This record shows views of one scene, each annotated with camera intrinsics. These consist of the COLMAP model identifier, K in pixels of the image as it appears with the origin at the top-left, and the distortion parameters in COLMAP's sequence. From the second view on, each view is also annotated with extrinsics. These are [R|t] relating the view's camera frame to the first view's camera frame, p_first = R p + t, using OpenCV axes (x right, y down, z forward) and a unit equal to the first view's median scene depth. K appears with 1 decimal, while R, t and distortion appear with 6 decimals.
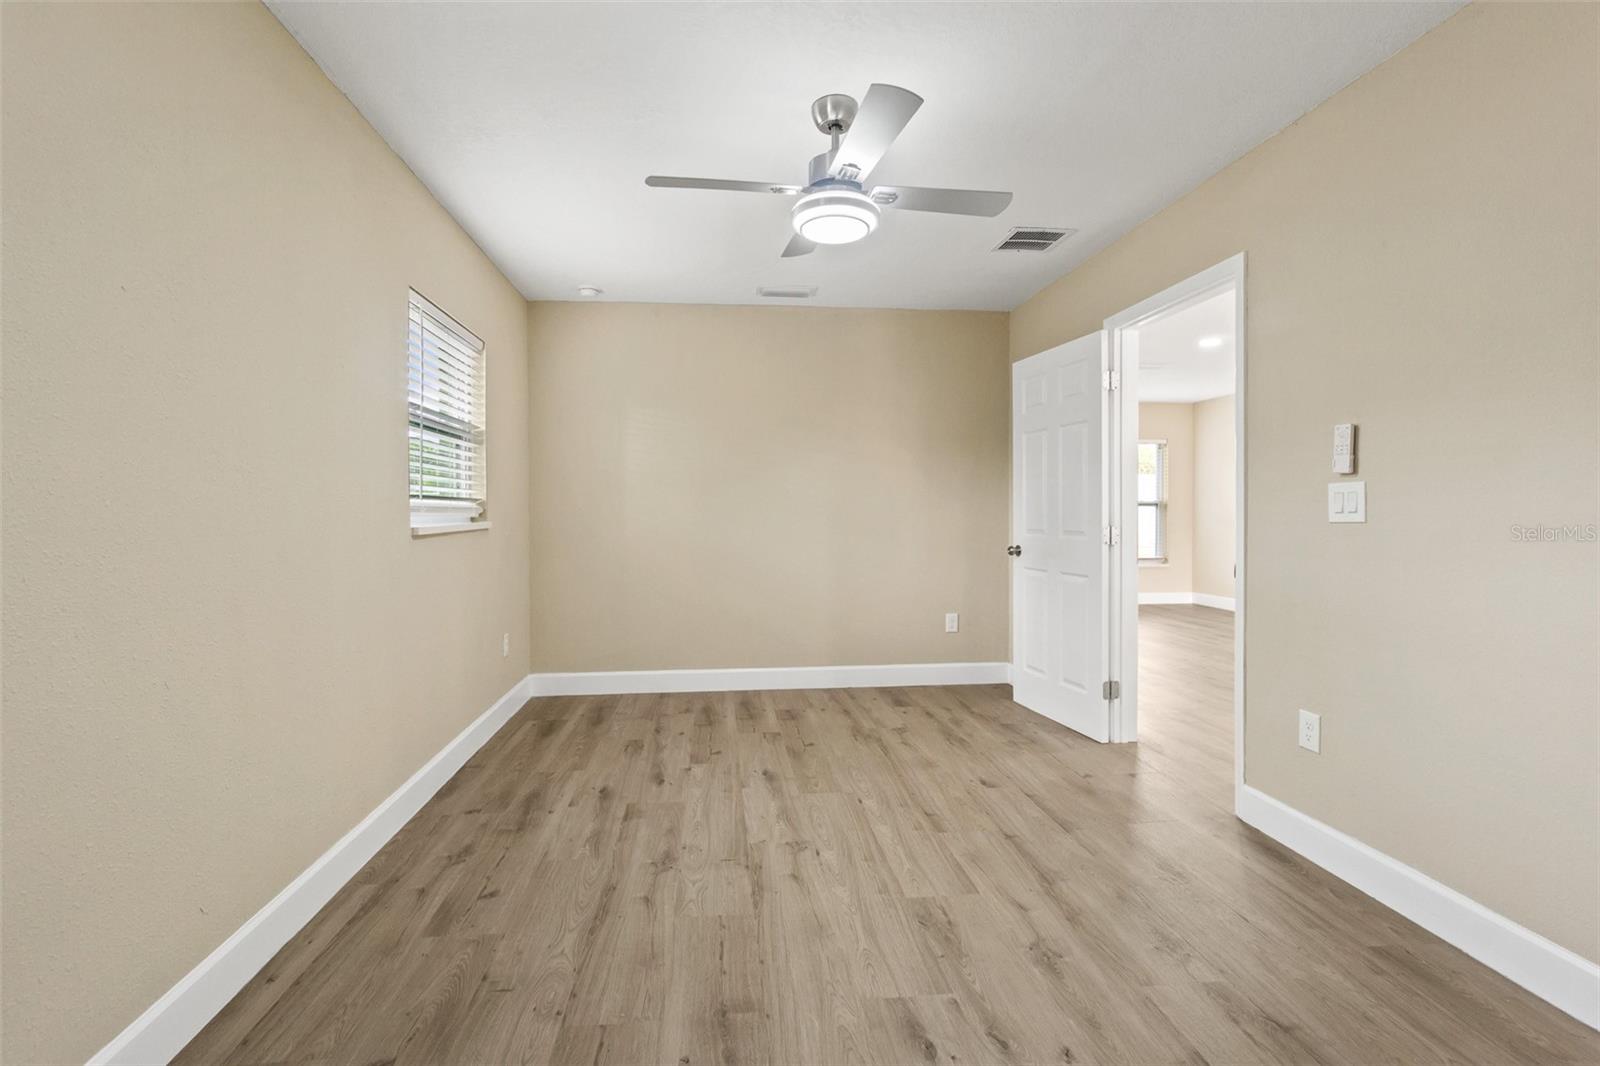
lens RADIAL K [[703.5, 0, 799.6], [0, 703.5, 525.7], [0, 0, 1]] dist [-0.005035, 0.000638]
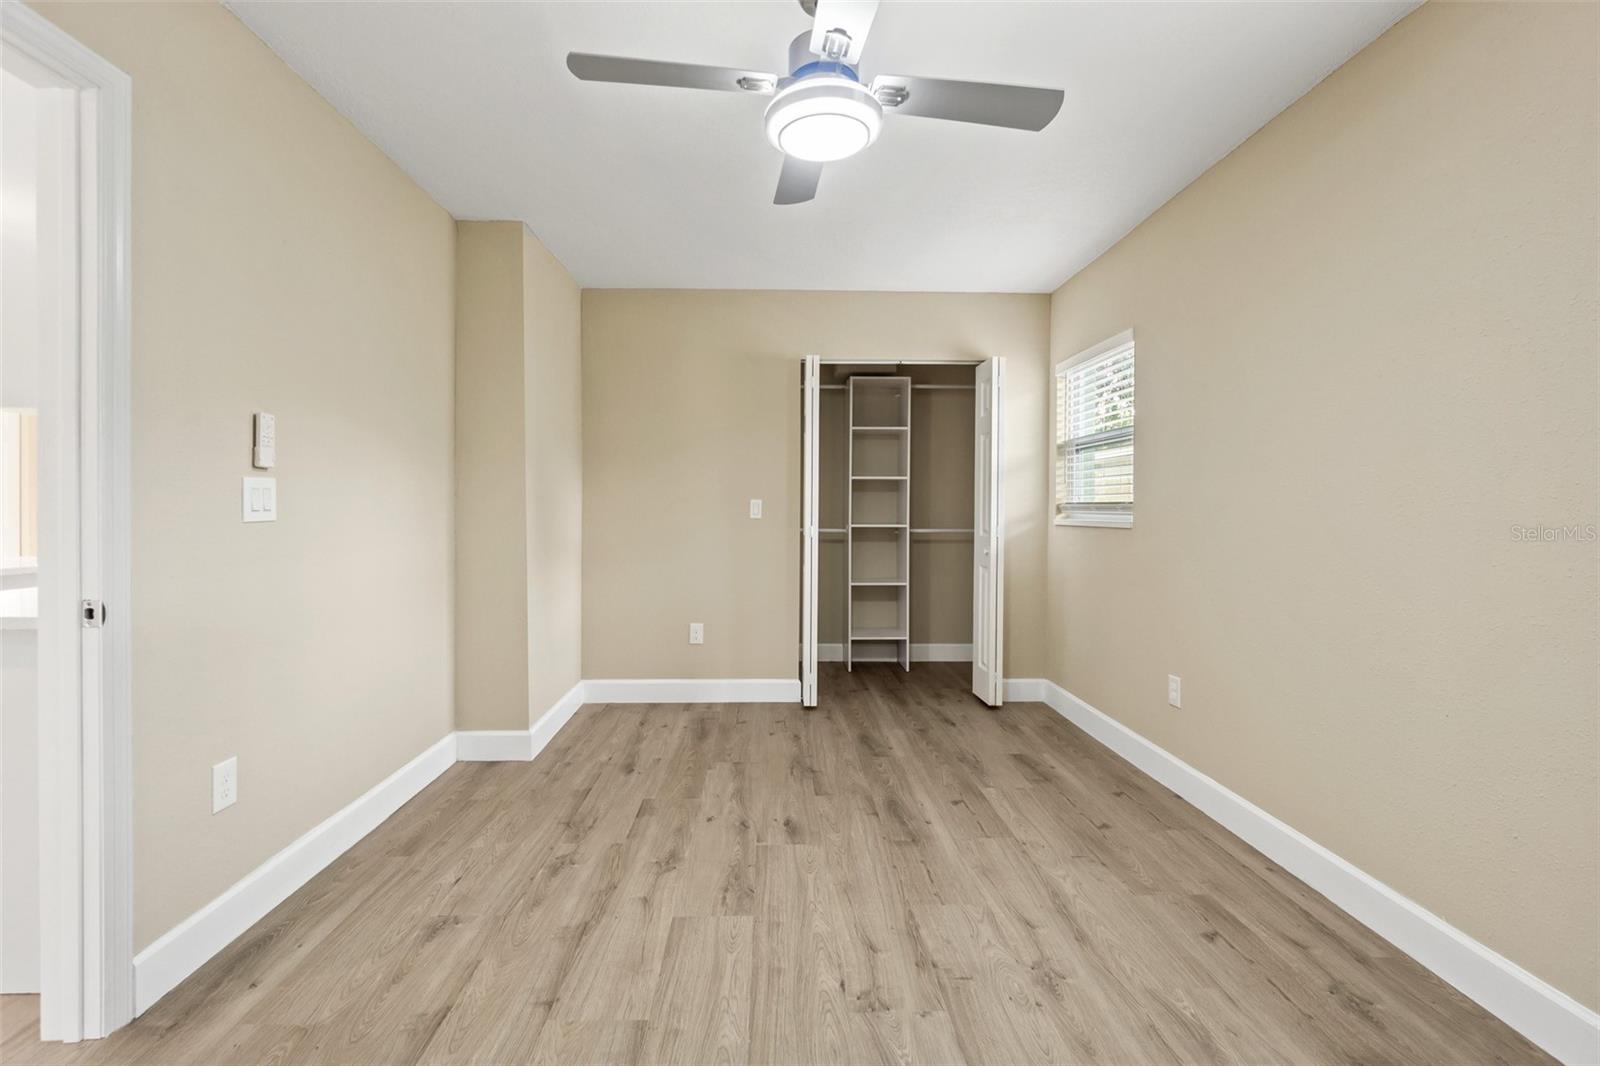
lens RADIAL K [[703.5, 0, 792.0], [0, 703.5, 521.8], [0, 0, 1]] dist [-0.005035, 0.000638]
pose [[-0.996107, -0.003387, 0.088090, 0.017446], [-0.000117, 0.999311, 0.037108, -0.039215], [-0.088155, 0.036953, -0.995421, 1.893761]]
